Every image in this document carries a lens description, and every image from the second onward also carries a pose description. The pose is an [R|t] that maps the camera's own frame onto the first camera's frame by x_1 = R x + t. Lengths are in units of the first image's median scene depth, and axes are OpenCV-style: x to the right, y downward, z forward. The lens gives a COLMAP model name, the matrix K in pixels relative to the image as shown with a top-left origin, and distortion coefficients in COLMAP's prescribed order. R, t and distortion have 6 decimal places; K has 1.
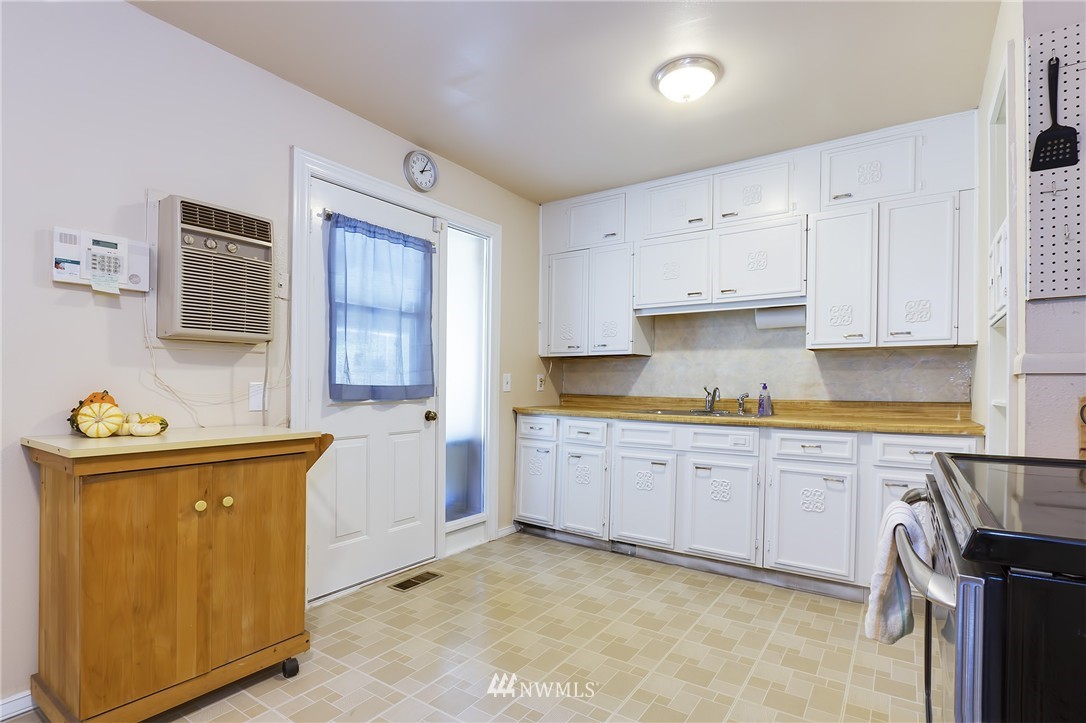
lens RADIAL K [[545.3, 0, 536.8], [0, 545.3, 376.8], [0, 0, 1]] dist [-0.002862, -0.000686]
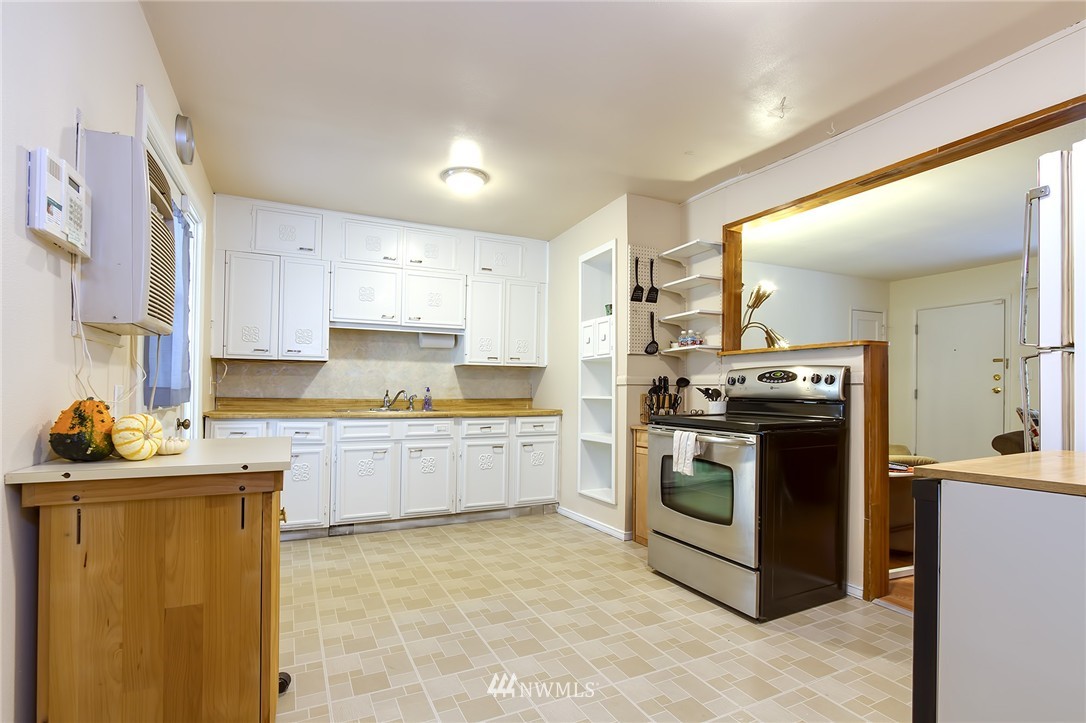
lens RADIAL K [[545.3, 0, 536.8], [0, 545.3, 376.8], [0, 0, 1]] dist [-0.002862, -0.000686]
pose [[0.492387, 0.018710, 0.870175, -0.666282], [-0.016092, 0.999794, -0.012392, -0.001900], [-0.870228, -0.007901, 0.492586, 0.078924]]
